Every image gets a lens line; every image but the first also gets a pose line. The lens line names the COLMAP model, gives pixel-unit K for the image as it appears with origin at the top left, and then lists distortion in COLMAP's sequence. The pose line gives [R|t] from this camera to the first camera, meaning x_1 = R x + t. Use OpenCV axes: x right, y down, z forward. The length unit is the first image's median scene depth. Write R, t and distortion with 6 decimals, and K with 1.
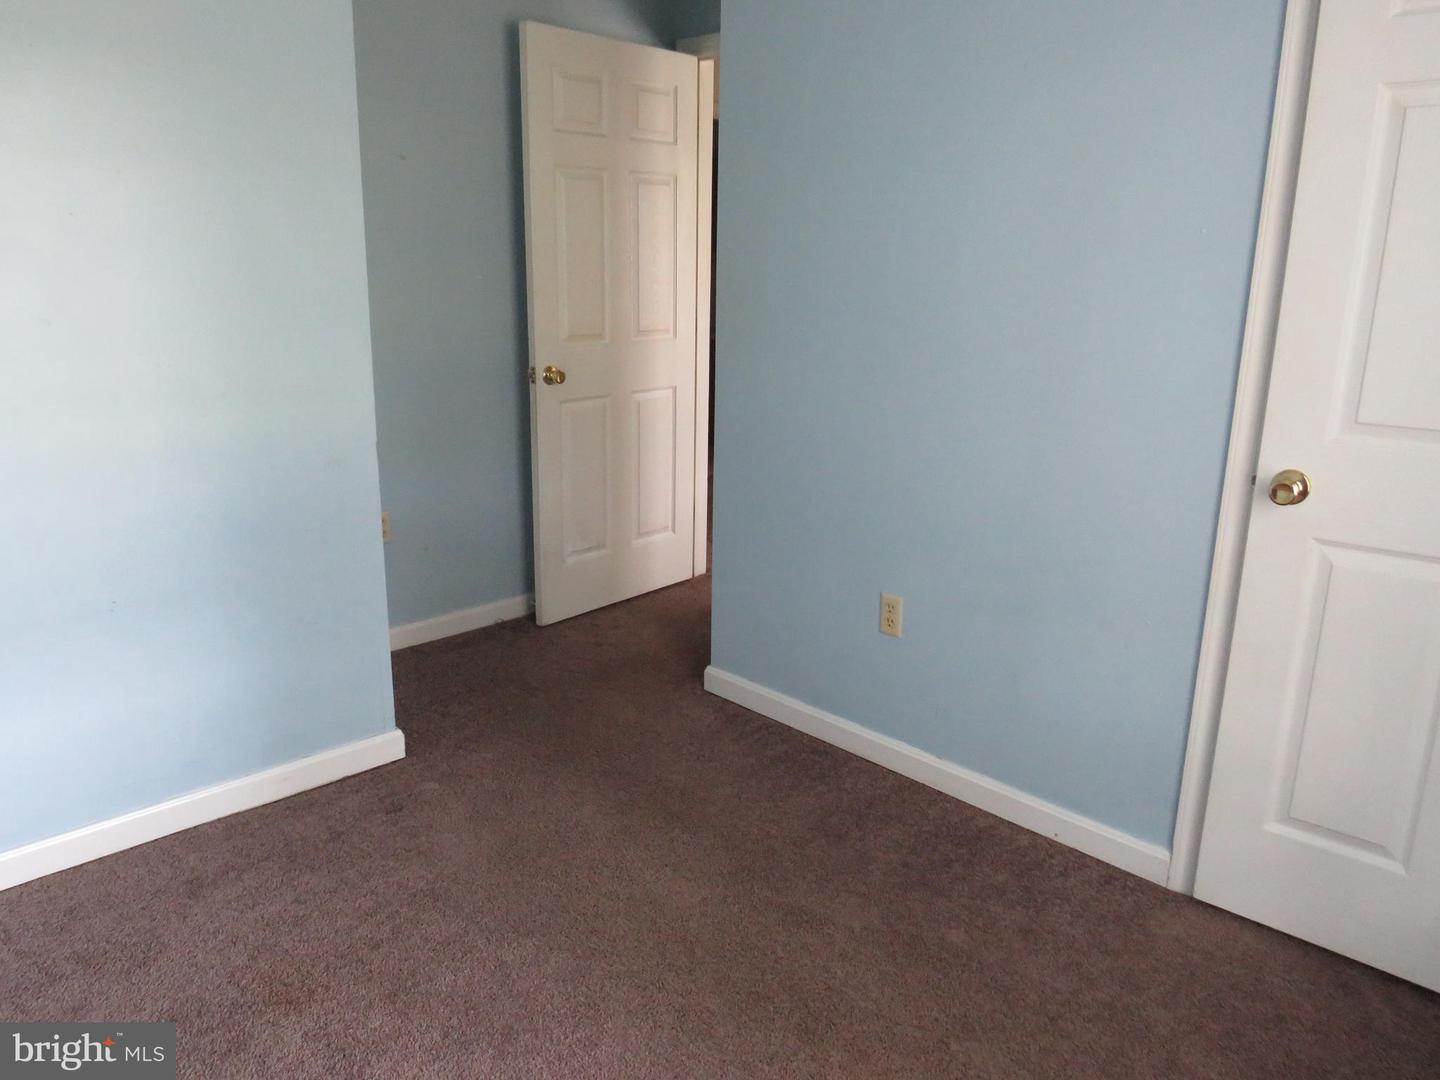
lens RADIAL K [[1004.1, 0, 721.5], [0, 1004.1, 535.0], [0, 0, 1]] dist [-0.029798, 0.004622]
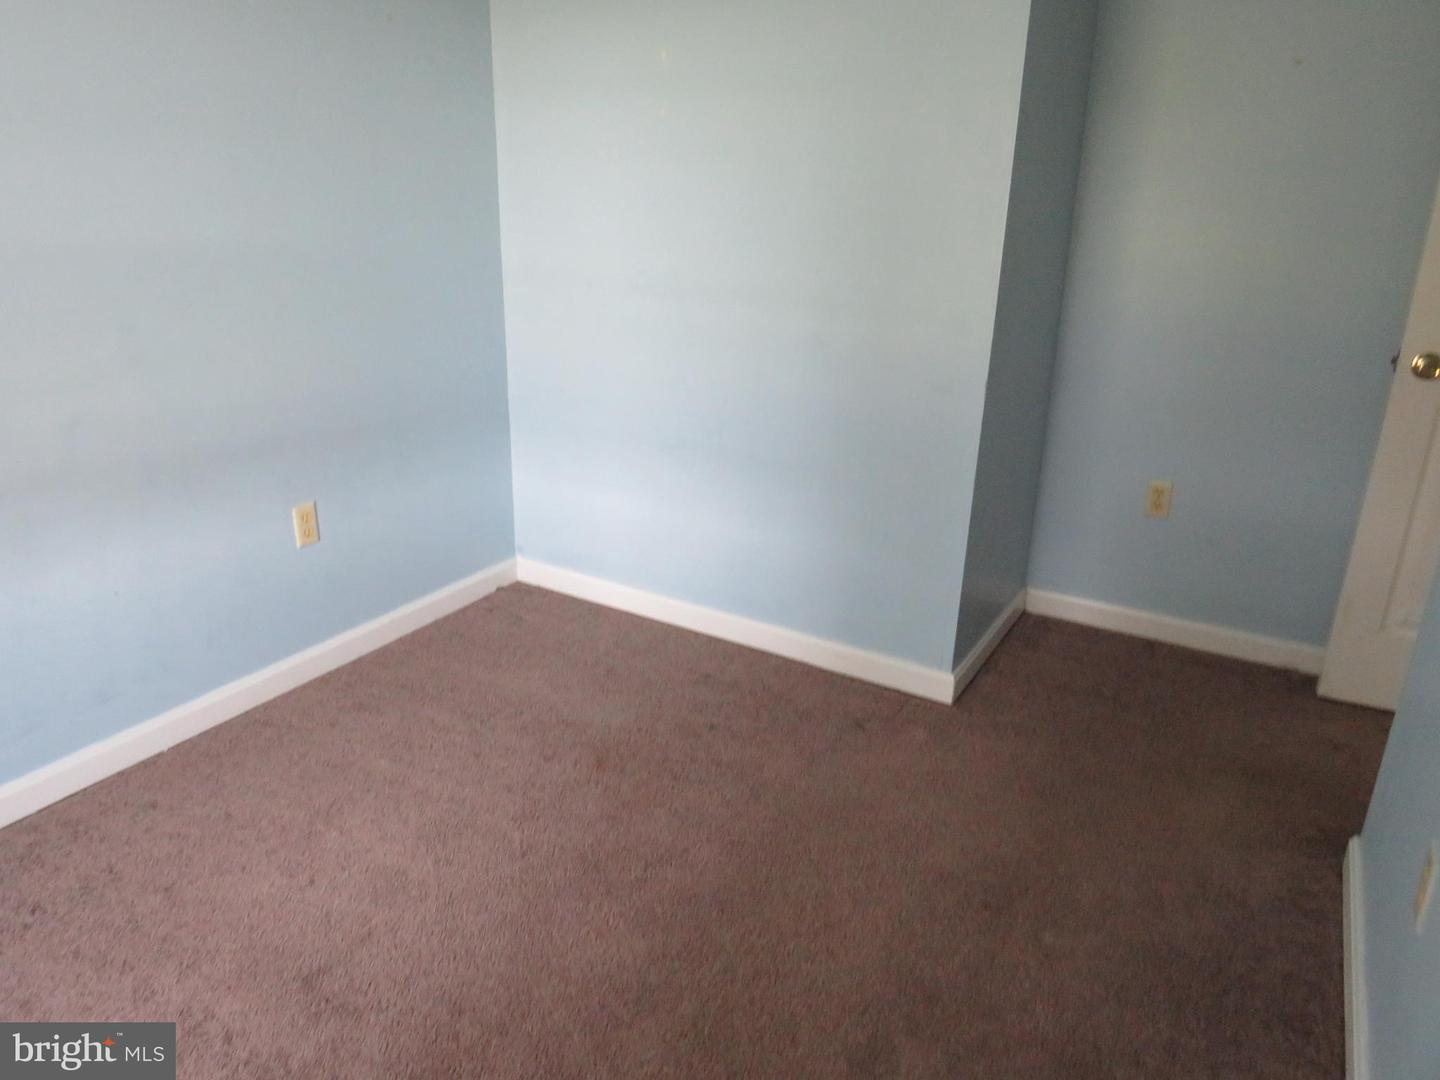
lens RADIAL K [[1004.1, 0, 718.3], [0, 1004.1, 539.3], [0, 0, 1]] dist [-0.029798, 0.004622]
pose [[0.230904, 0.306667, -0.923384, 0.544309], [-0.259647, 0.934036, 0.245276, -0.121834], [0.937692, 0.183118, 0.295298, 0.532923]]
